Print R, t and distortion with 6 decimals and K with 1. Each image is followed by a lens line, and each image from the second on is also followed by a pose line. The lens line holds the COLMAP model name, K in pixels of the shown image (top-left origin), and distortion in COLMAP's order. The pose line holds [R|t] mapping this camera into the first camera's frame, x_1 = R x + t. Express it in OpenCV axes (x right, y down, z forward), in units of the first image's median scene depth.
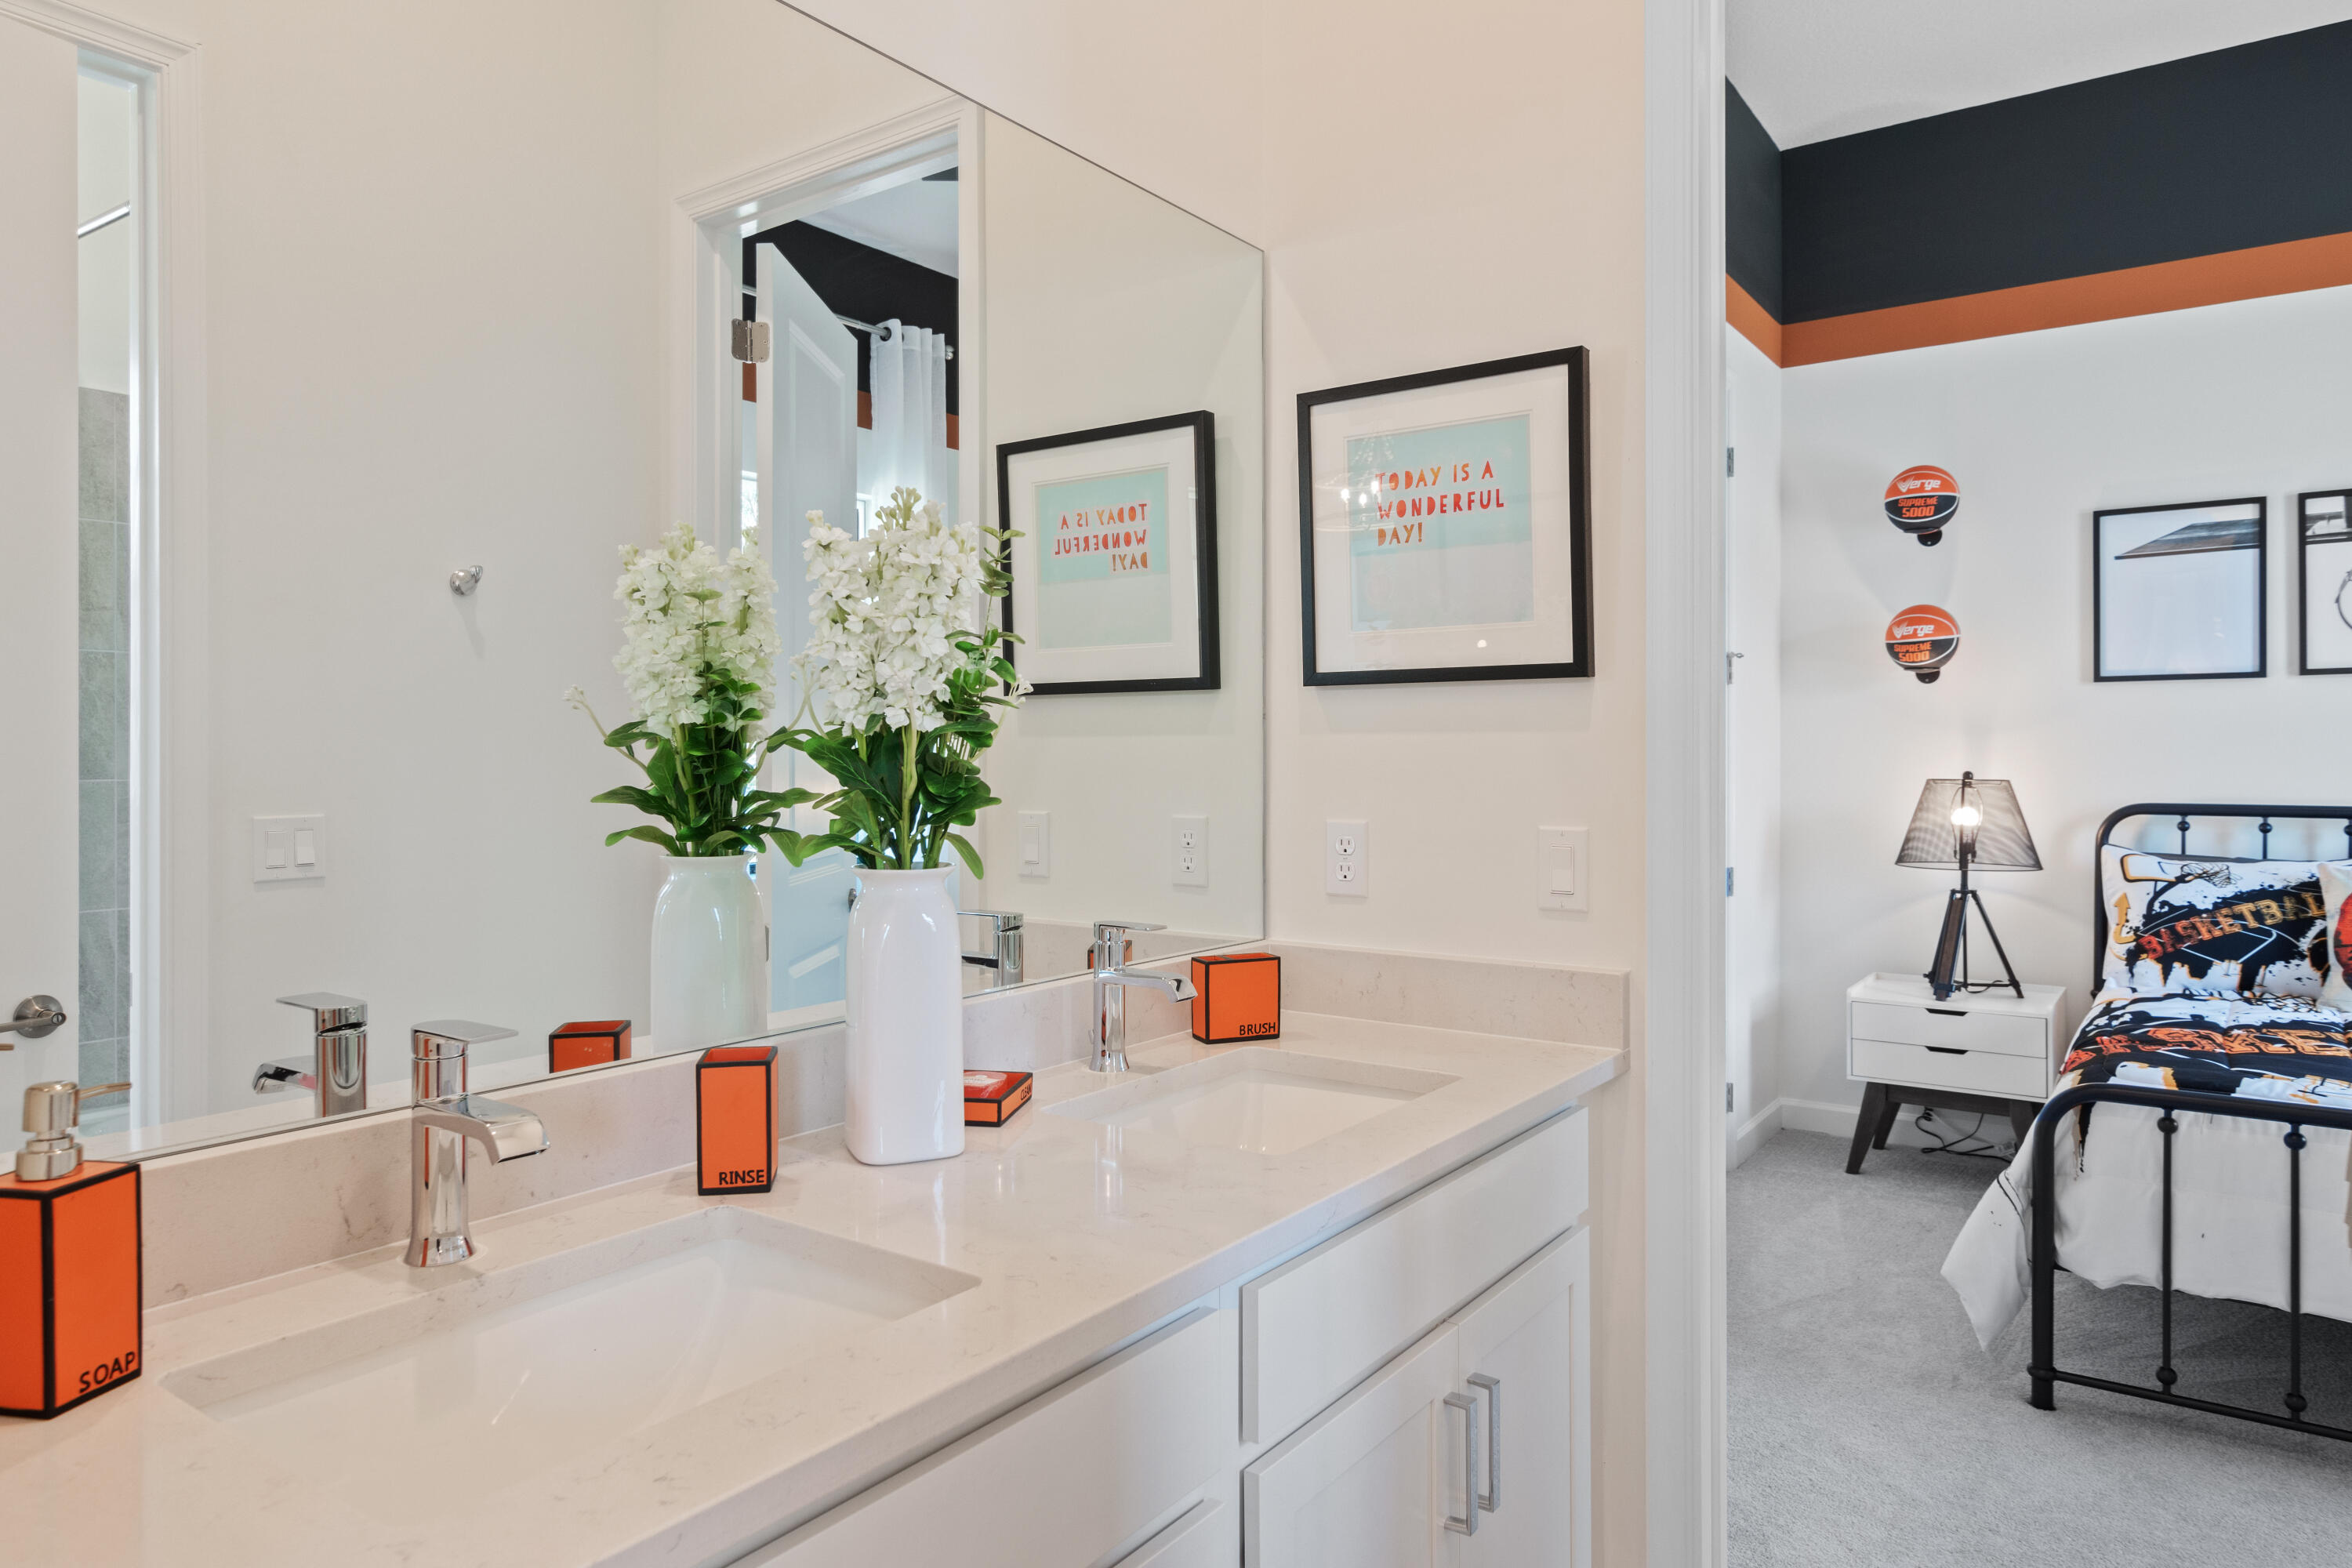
lens RADIAL K [[1472.7, 0, 1176.0], [0, 1472.7, 784.0], [0, 0, 1]] dist [0.001465, 0.000287]
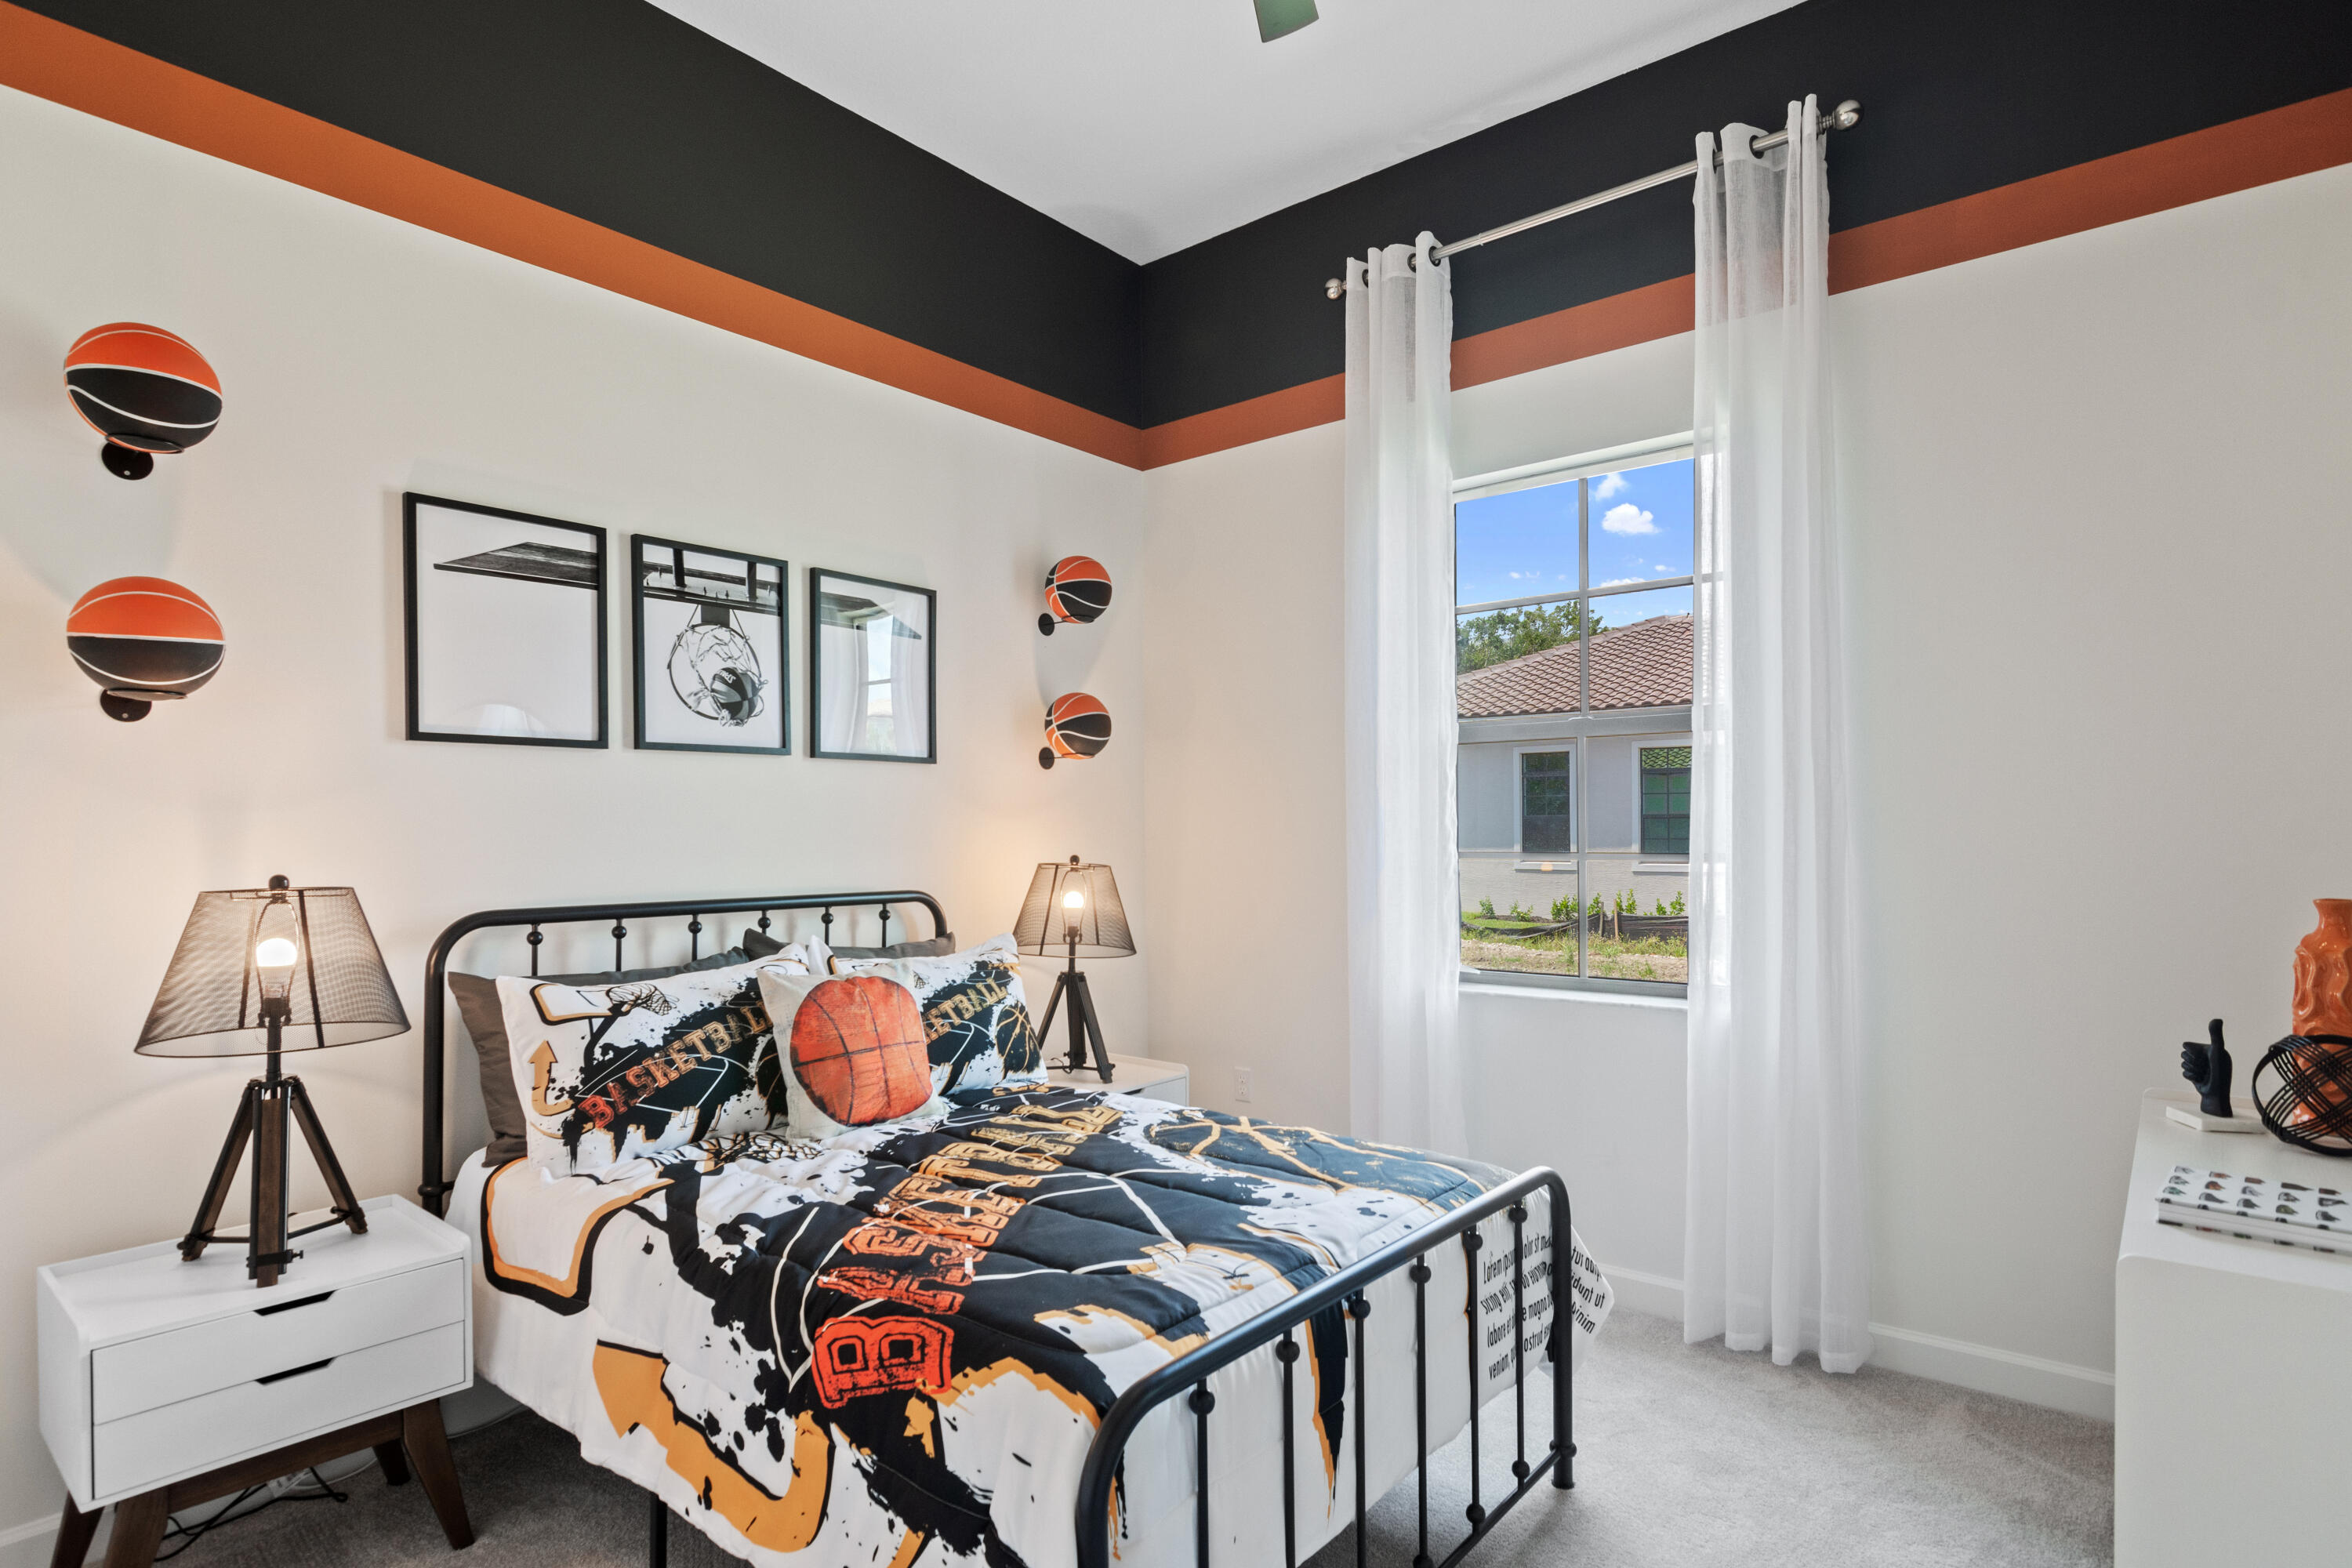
lens RADIAL K [[1225.8, 0, 1172.9], [0, 1225.8, 826.6], [0, 0, 1]] dist [-0.000835, 0.000027]
pose [[0.072960, 0.003754, 0.997328, 0.086501], [0.027266, 0.999612, -0.005757, -0.017369], [-0.996962, 0.027613, 0.072830, 0.680844]]
